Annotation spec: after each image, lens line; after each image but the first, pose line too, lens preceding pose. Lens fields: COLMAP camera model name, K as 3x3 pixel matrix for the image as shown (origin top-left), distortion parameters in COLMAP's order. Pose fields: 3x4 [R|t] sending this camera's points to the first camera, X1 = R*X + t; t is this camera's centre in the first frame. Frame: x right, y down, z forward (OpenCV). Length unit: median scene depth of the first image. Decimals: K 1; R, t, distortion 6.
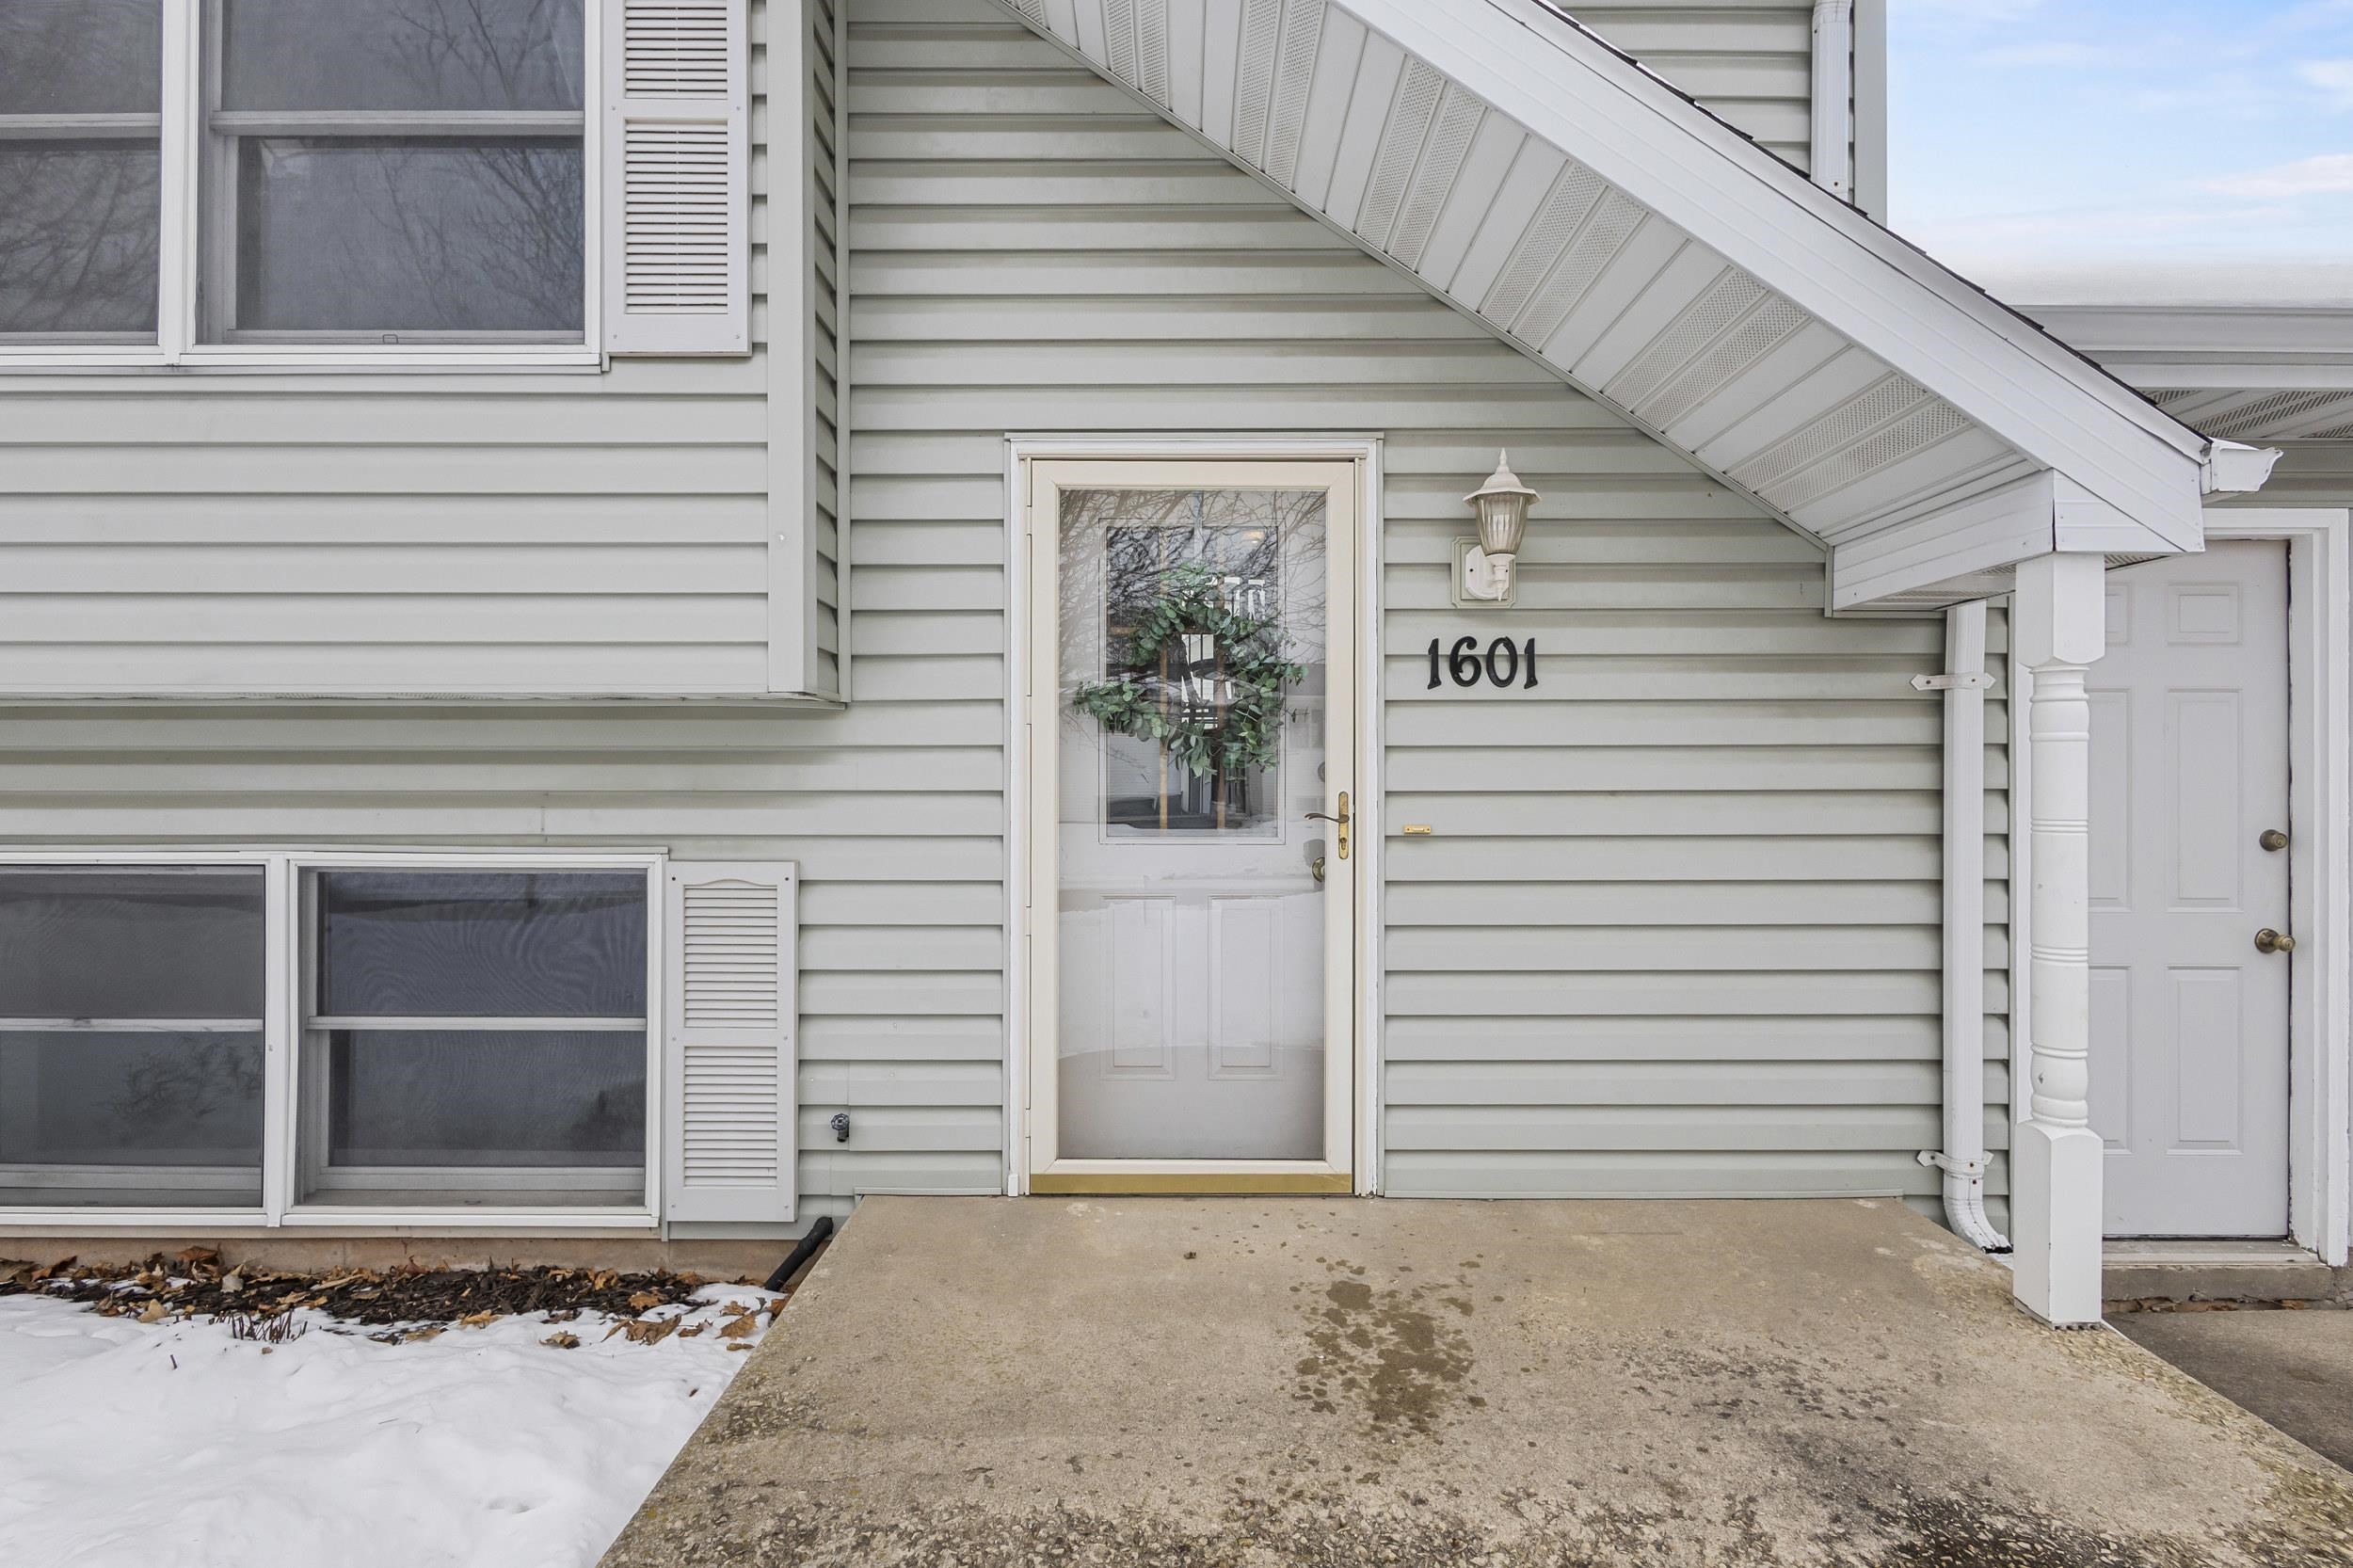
lens RADIAL K [[1072.9, 0, 1176.5], [0, 1072.9, 784.0], [0, 0, 1]] dist [0.000264, -0.000066]
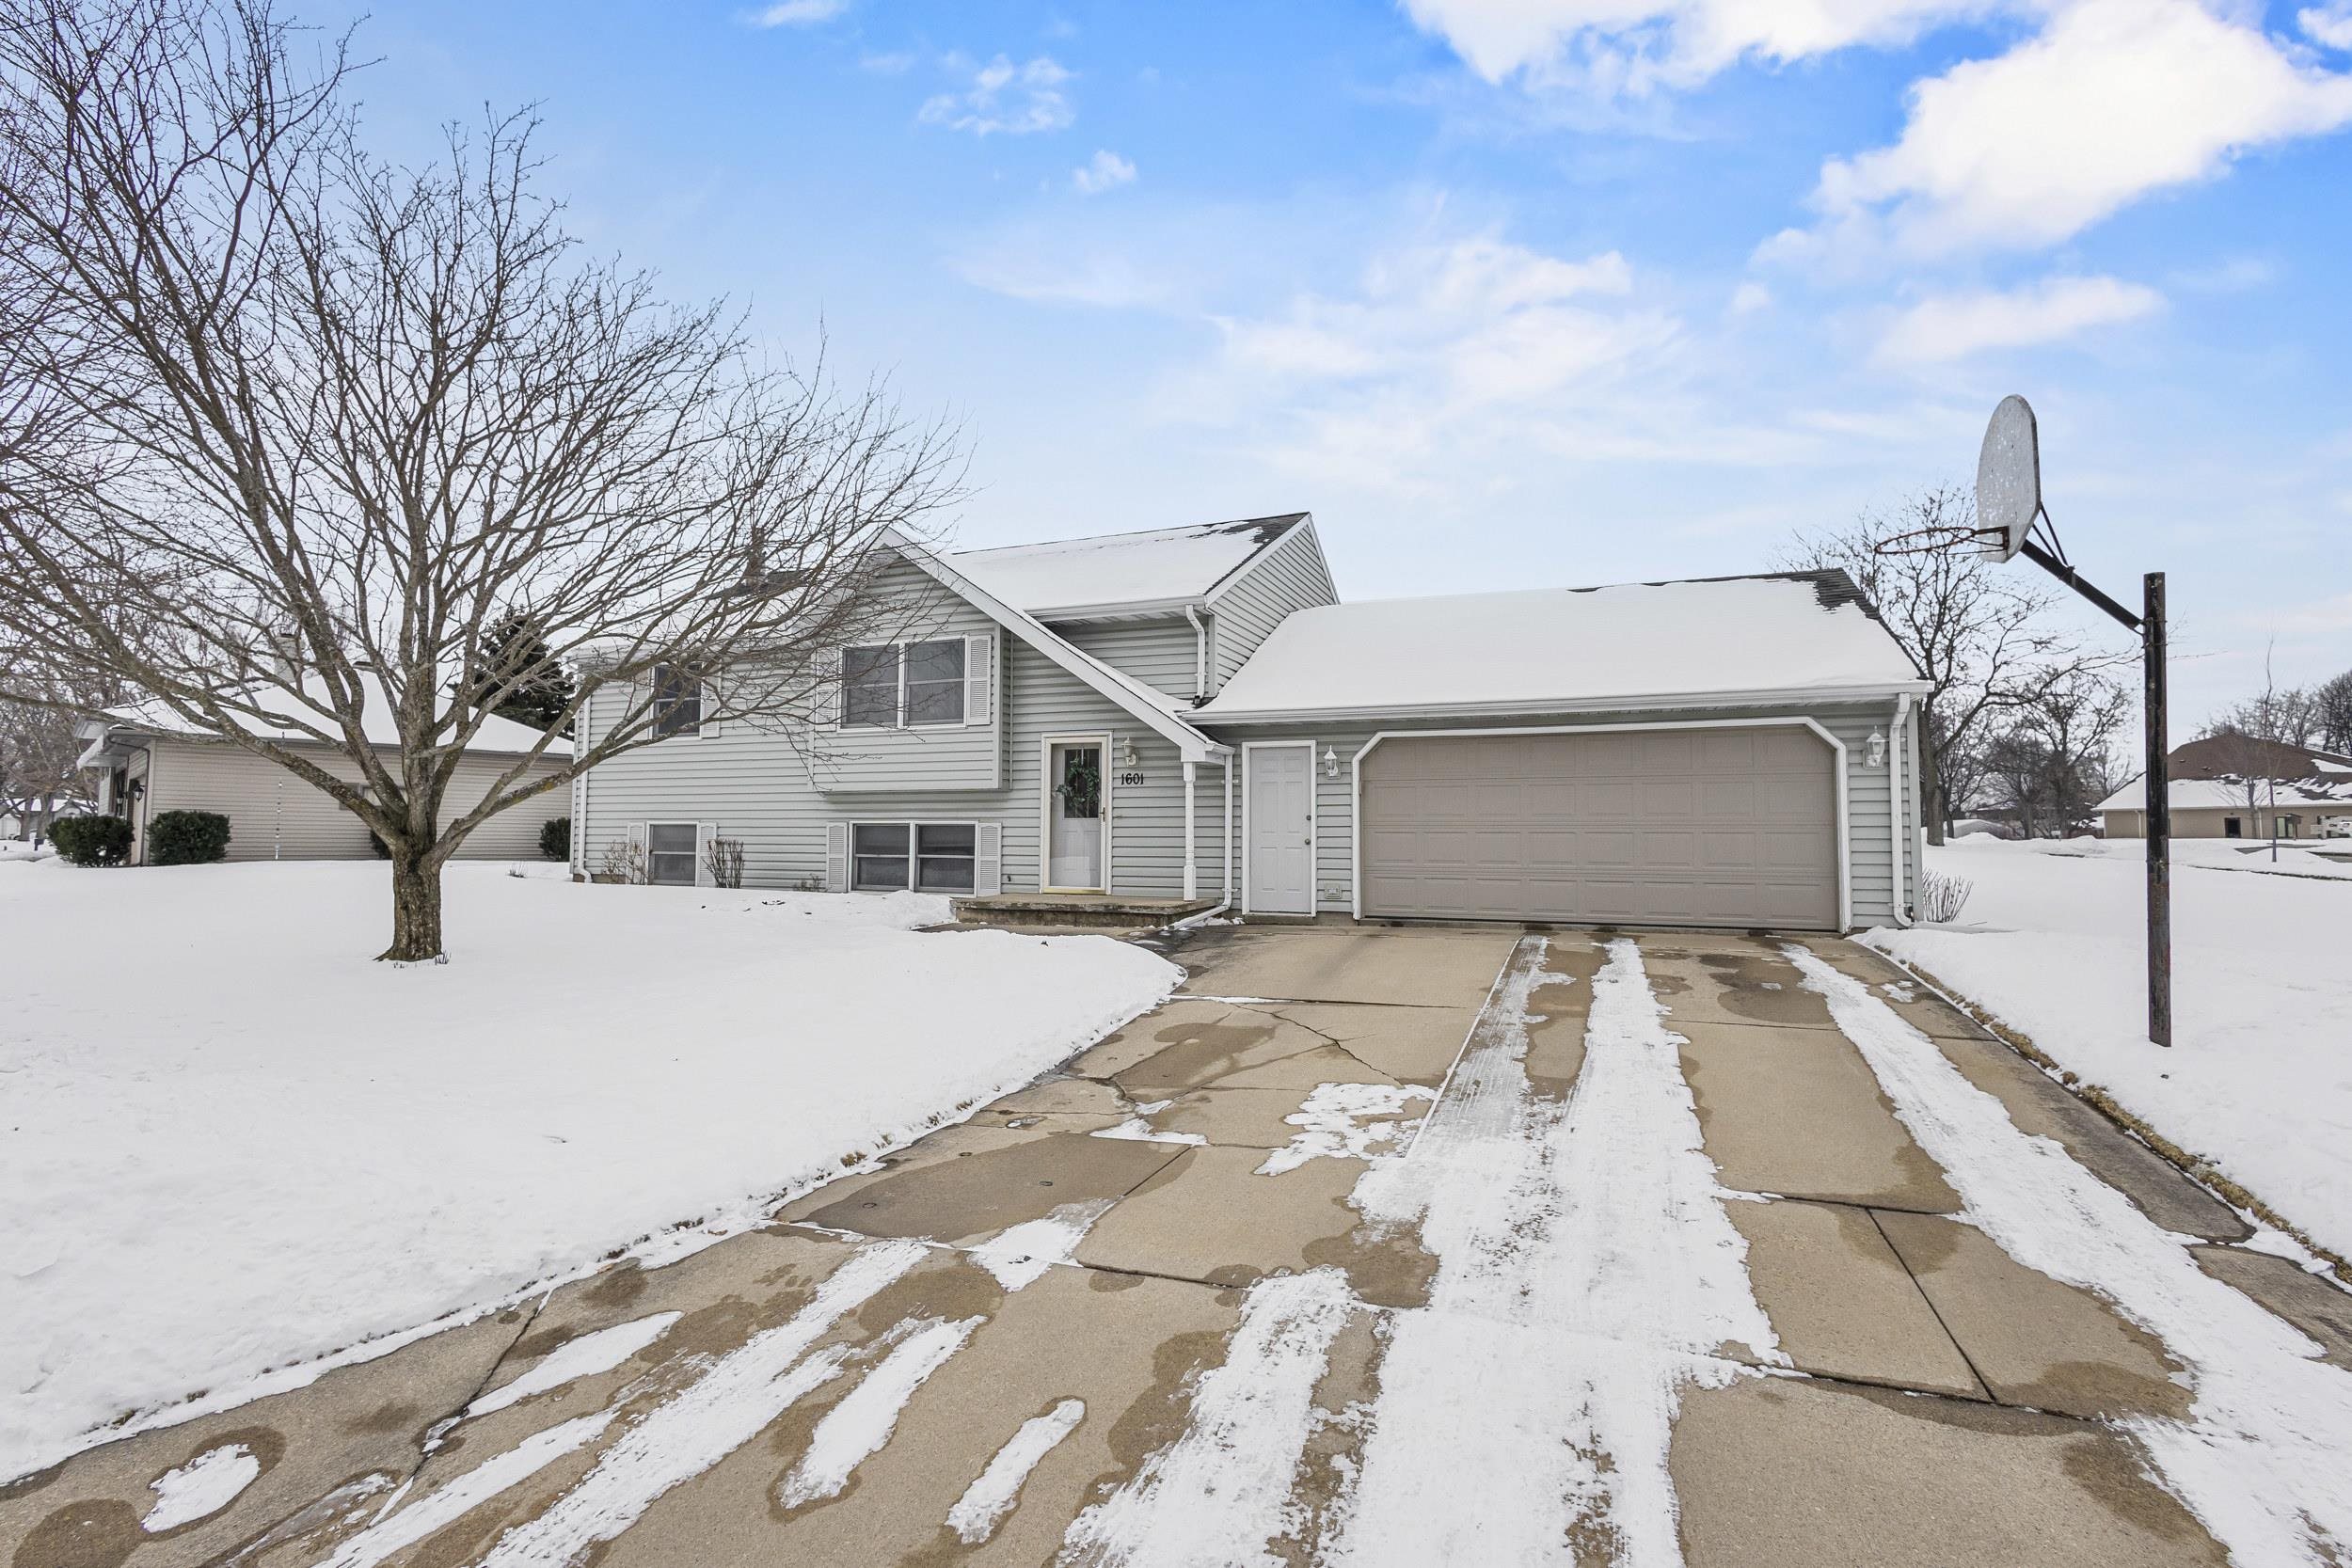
lens RADIAL K [[1130.7, 0, 1171.0], [0, 1130.7, 755.9], [0, 0, 1]] dist [0.000912, 0.000005]
pose [[0.921208, -0.023751, -0.388346, 2.310007], [-0.002806, 0.997703, -0.067676, 0.113952], [0.389061, 0.063434, 0.919025, -3.369061]]
